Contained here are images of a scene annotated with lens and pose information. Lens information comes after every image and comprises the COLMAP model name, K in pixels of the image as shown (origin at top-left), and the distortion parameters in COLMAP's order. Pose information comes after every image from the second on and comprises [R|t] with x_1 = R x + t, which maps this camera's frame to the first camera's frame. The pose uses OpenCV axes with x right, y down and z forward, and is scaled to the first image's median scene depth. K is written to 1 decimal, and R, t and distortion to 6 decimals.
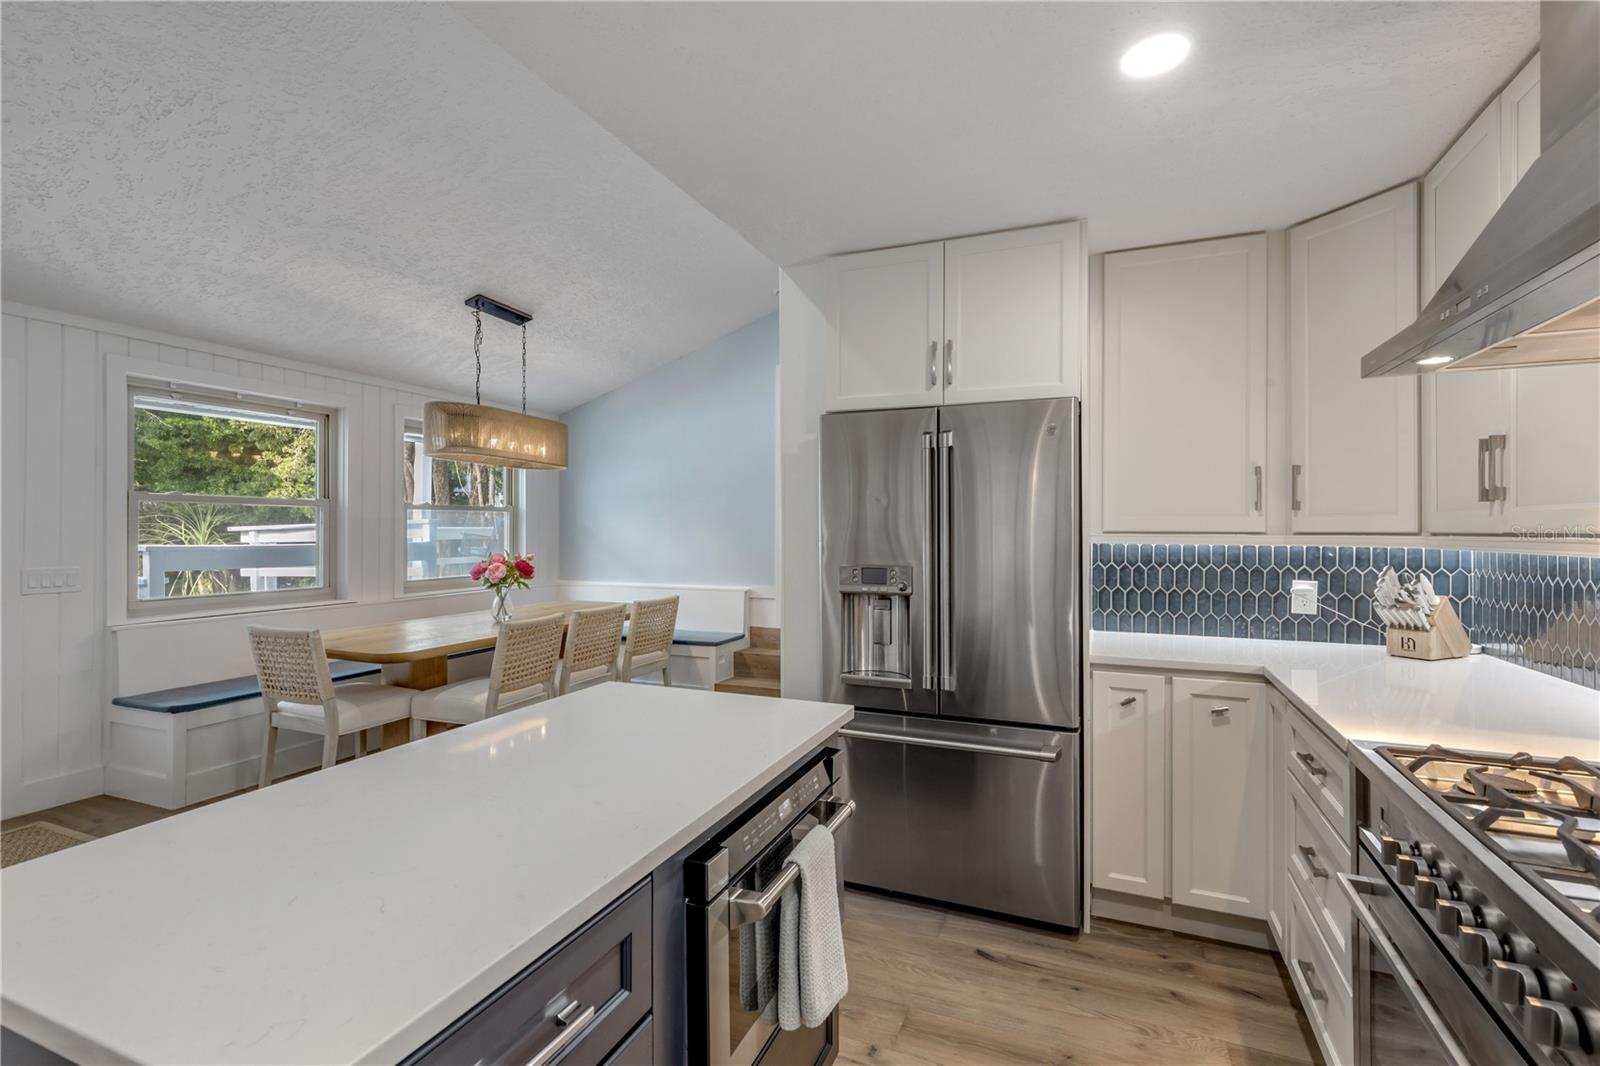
lens RADIAL K [[721.1, 0, 798.0], [0, 721.1, 528.3], [0, 0, 1]] dist [0.001746, -0.001096]
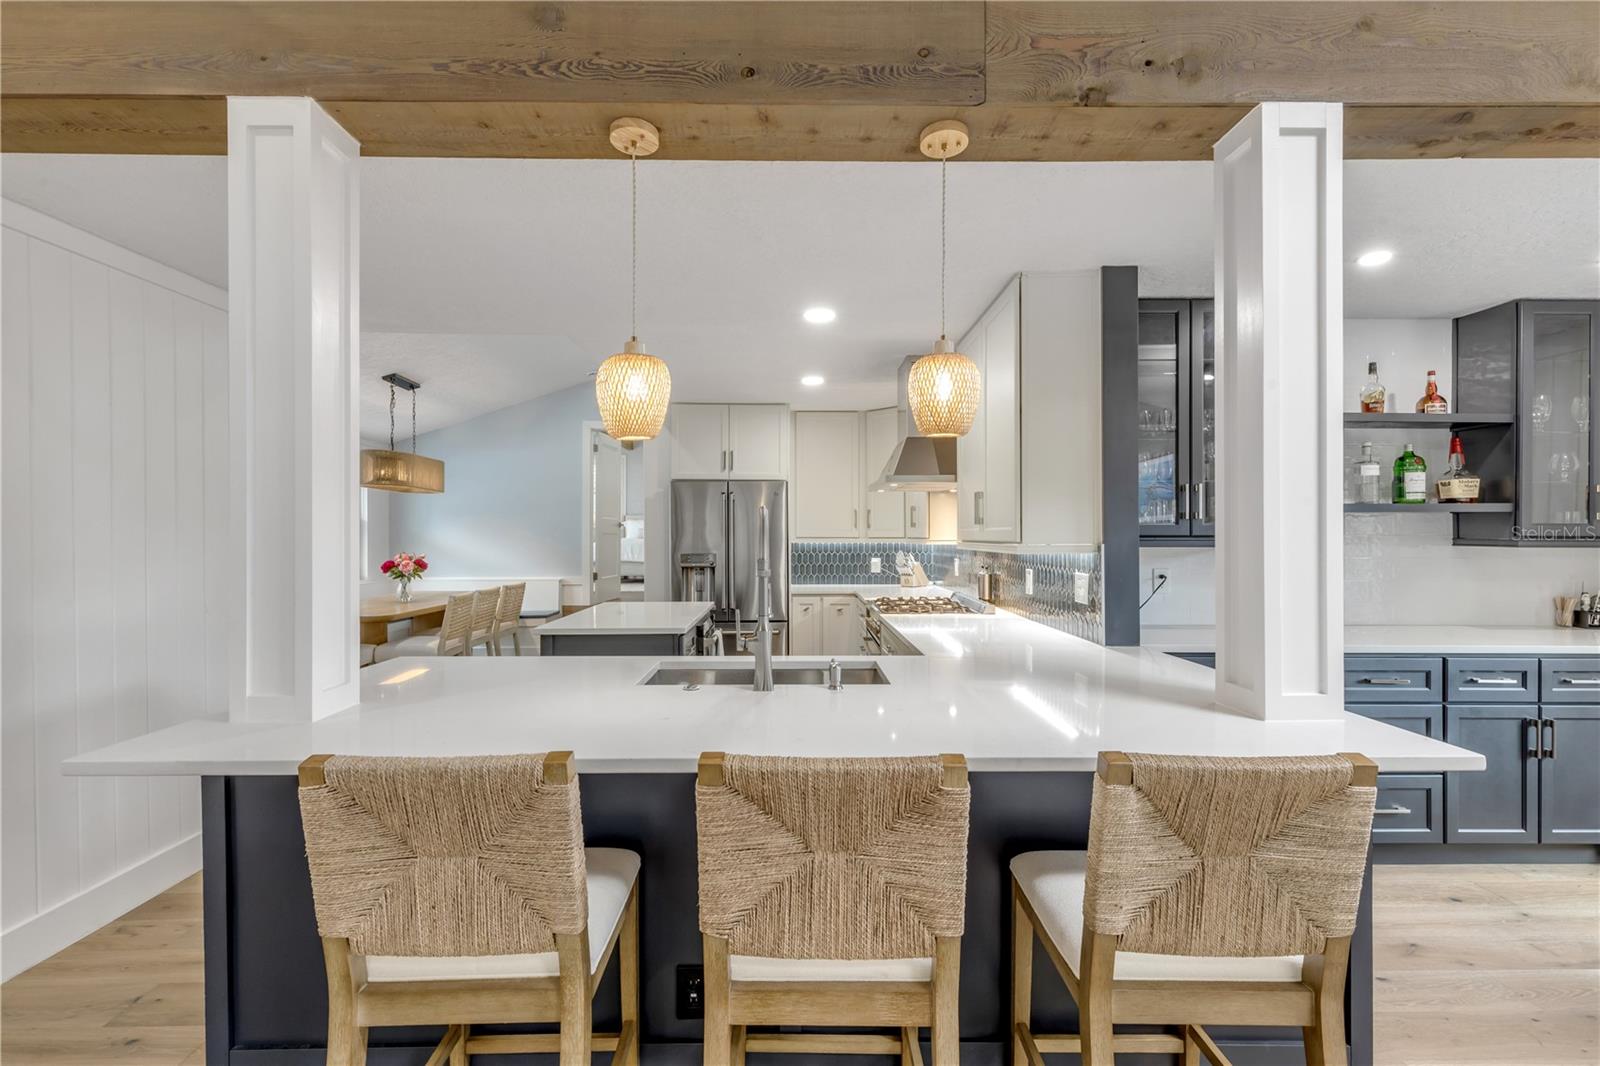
lens RADIAL K [[721.1, 0, 797.8], [0, 721.1, 535.1], [0, 0, 1]] dist [0.001746, -0.001096]
pose [[0.915865, -0.002696, 0.401478, -0.517161], [0.001993, 0.999996, 0.002169, -0.008058], [-0.401482, -0.001186, 0.915866, -1.155415]]
